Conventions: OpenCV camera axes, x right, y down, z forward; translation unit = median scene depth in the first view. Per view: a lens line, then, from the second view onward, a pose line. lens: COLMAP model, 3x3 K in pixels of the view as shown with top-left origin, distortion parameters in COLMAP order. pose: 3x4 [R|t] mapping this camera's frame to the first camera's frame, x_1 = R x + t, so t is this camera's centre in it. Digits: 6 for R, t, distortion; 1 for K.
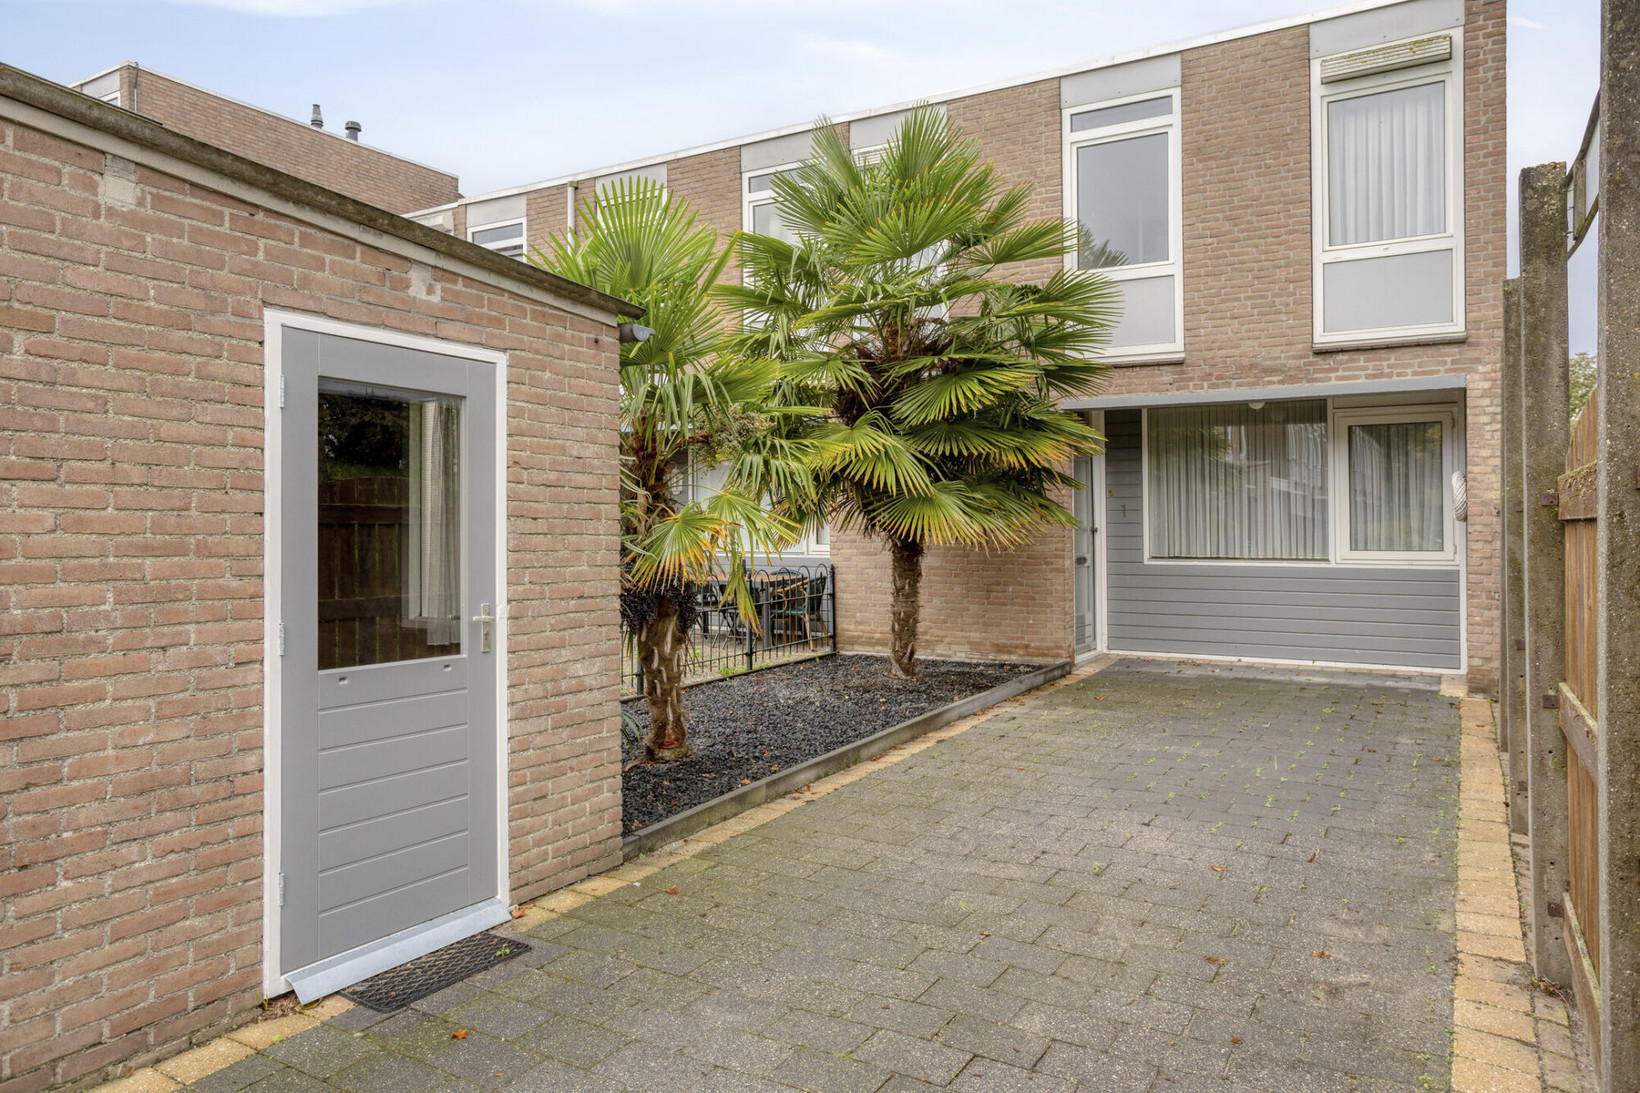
lens RADIAL K [[1123.0, 0, 806.4], [0, 1123.0, 489.8], [0, 0, 1]] dist [-0.004660, 0.023179]
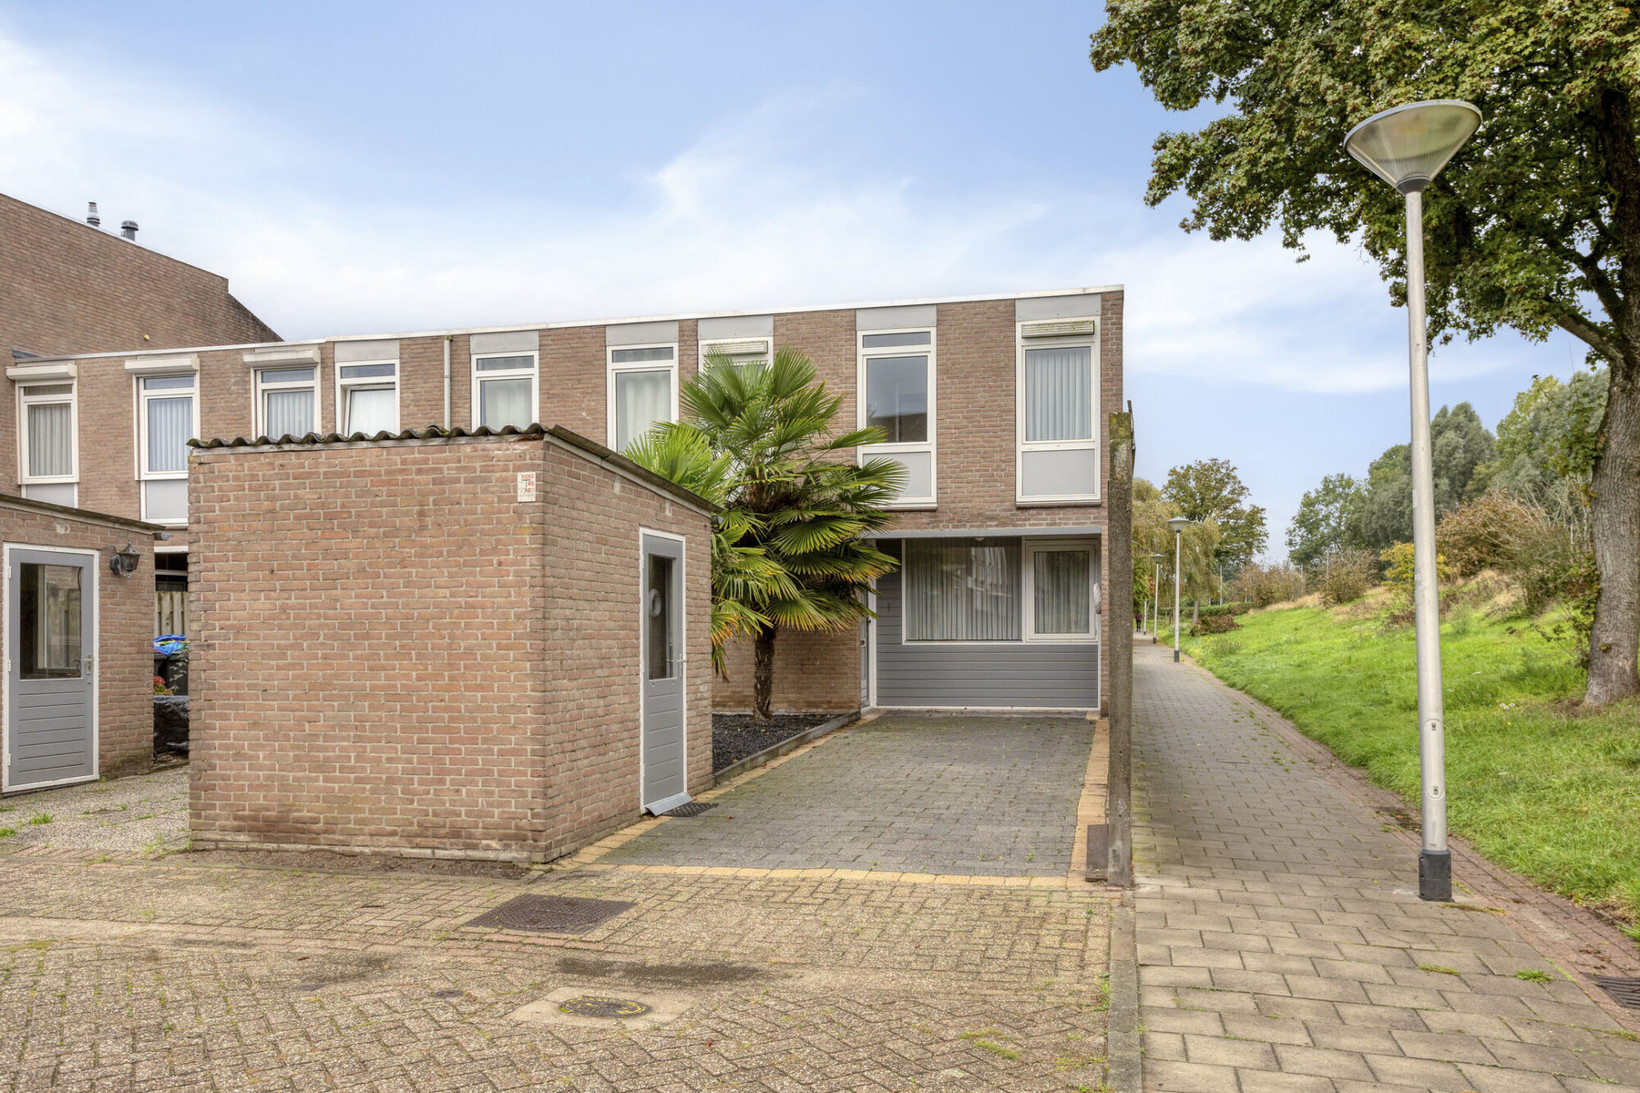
lens RADIAL K [[1241.5, 0, 810.6], [0, 1241.5, 611.9], [0, 0, 1]] dist [0.026174, -0.018732]
pose [[0.959360, -0.003648, 0.282163, -0.314967], [-0.003254, 0.999707, 0.023990, -0.016231], [-0.282168, -0.023934, 0.959066, -0.590125]]
